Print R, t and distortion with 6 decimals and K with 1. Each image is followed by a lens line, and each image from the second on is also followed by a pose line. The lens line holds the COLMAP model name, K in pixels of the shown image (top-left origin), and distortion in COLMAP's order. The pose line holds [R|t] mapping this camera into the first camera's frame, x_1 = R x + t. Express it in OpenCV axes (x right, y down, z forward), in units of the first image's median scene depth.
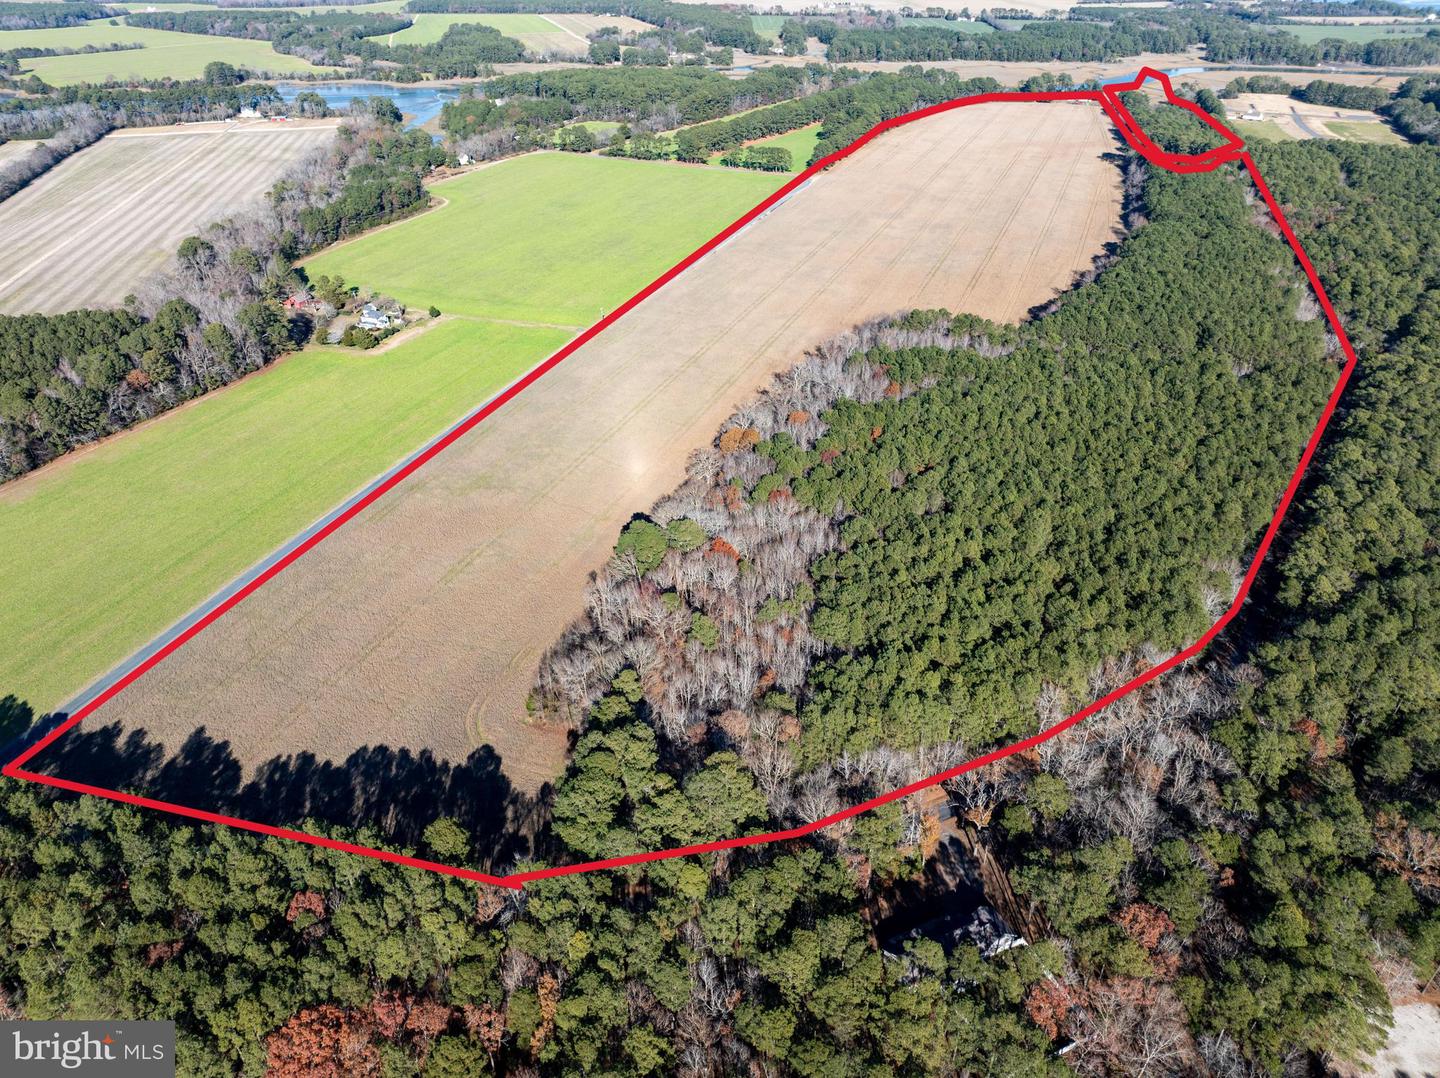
lens RADIAL K [[1008.2, 0, 722.8], [0, 1008.2, 538.0], [0, 0, 1]] dist [-0.066782, 0.046806]
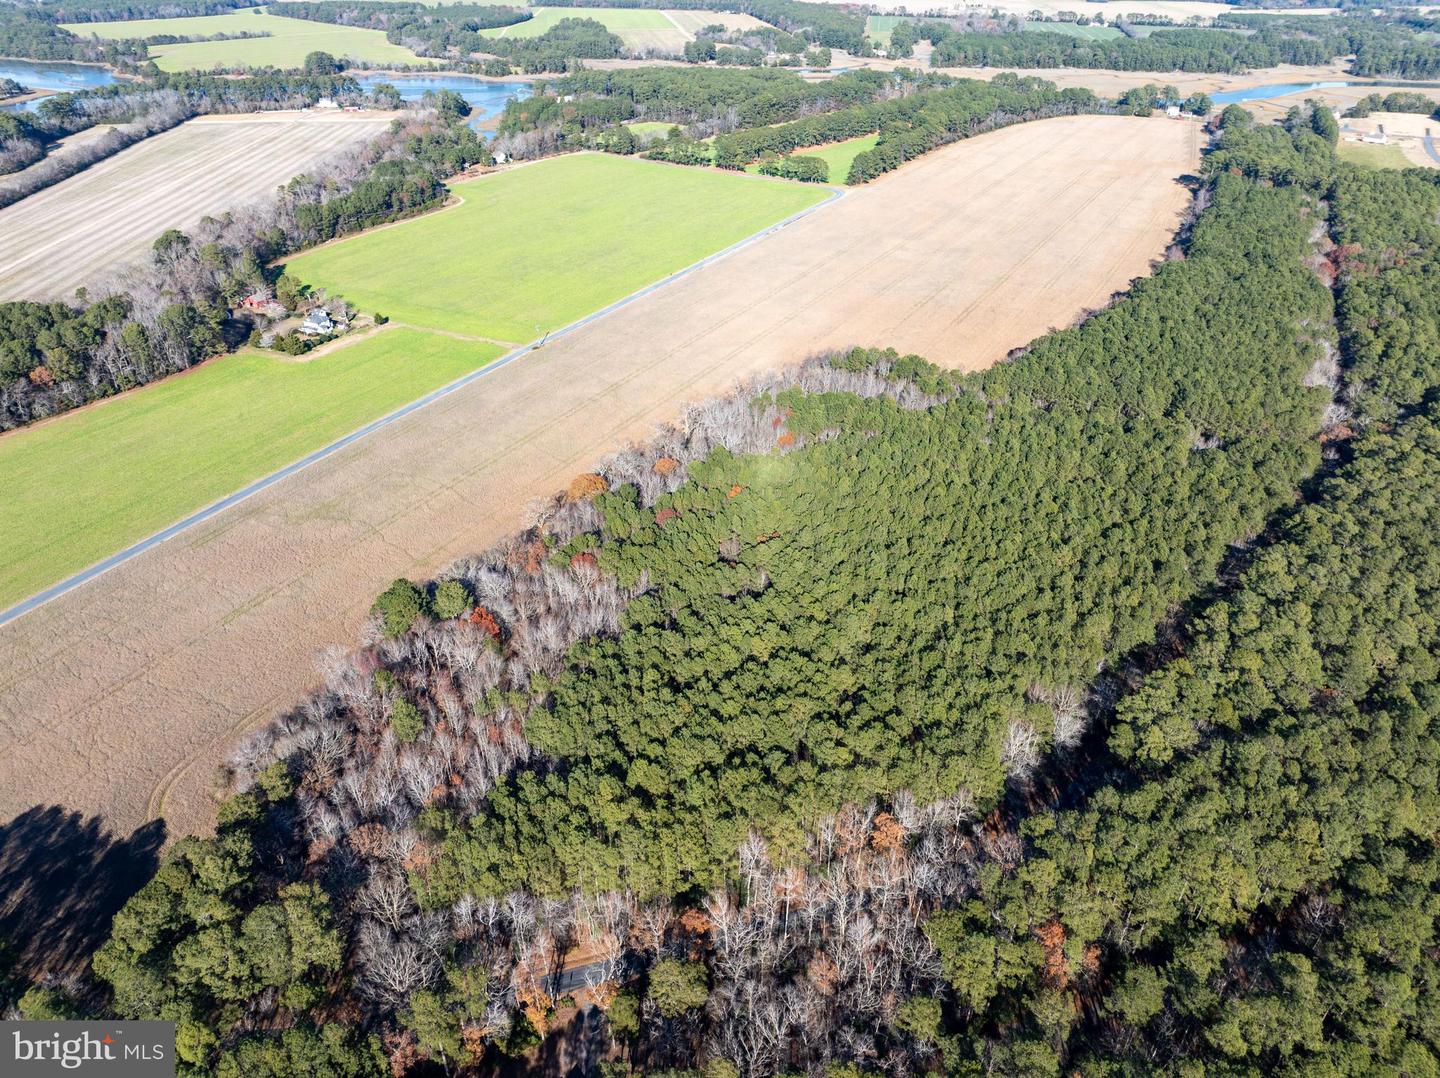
lens RADIAL K [[1008.2, 0, 722.8], [0, 1008.2, 538.0], [0, 0, 1]] dist [-0.066782, 0.046806]
pose [[0.989413, 0.080148, -0.120987, 0.140695], [-0.079857, 0.996780, 0.007261, -0.038147], [0.121179, 0.002478, 0.992628, 0.061448]]
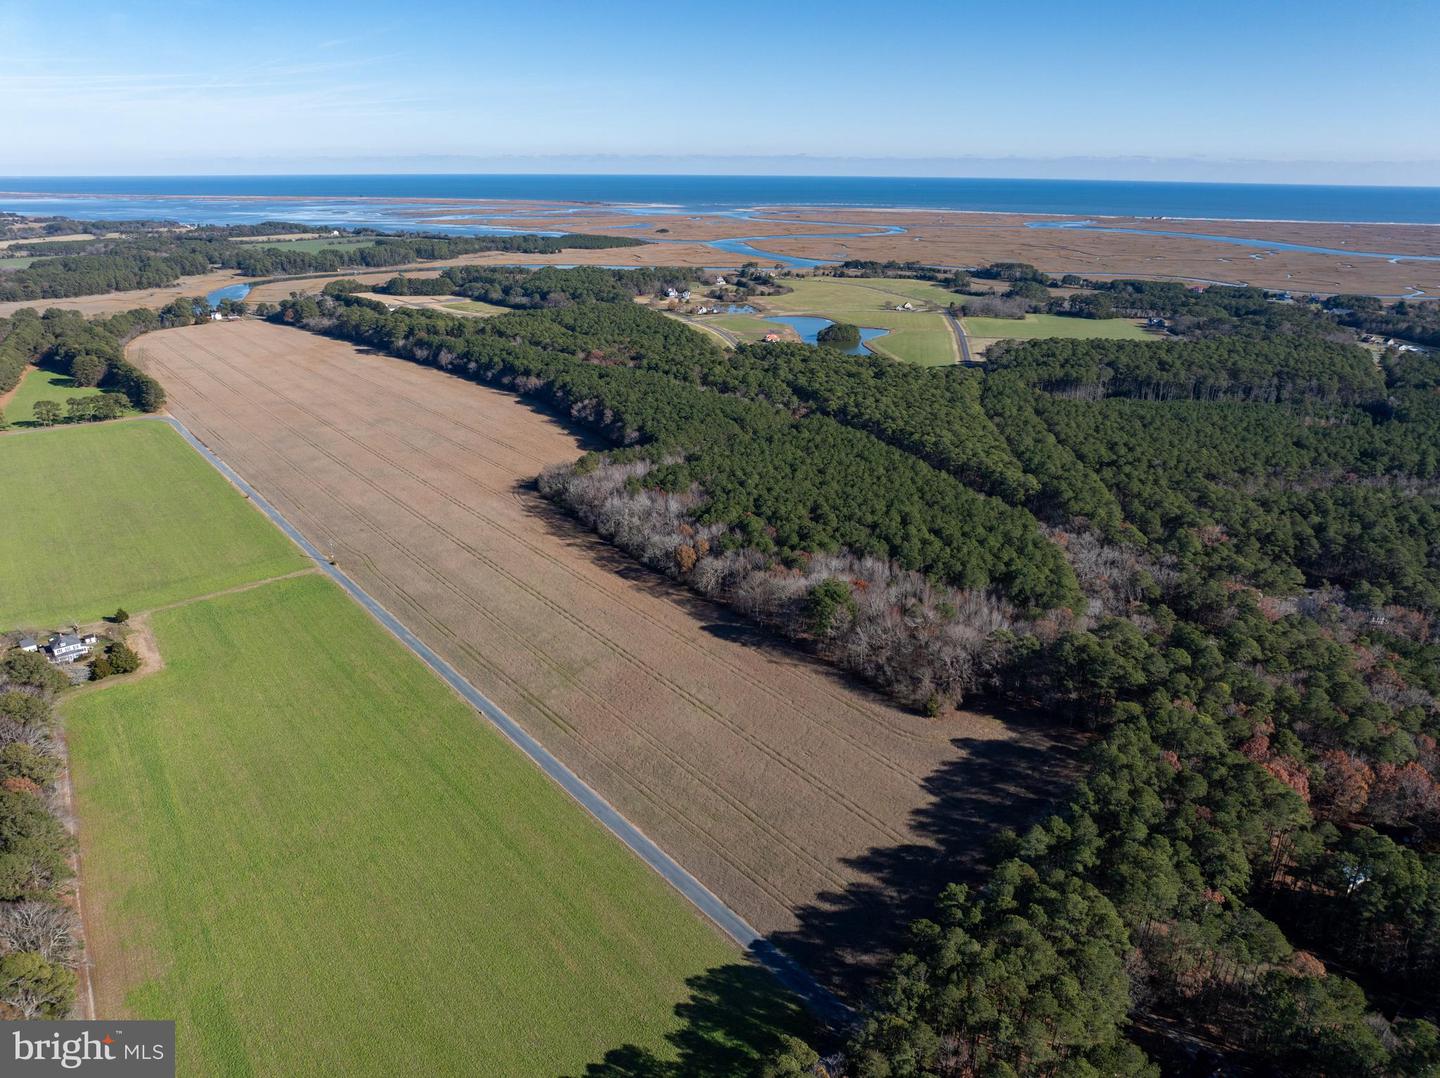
lens RADIAL K [[1011.1, 0, 722.1], [0, 1011.1, 540.5], [0, 0, 1]] dist [-0.032127, -0.002740]
pose [[0.508729, -0.291600, 0.810040, -0.529675], [0.443965, 0.894995, 0.043359, -0.082410], [-0.737625, 0.337571, 0.584770, 0.141112]]
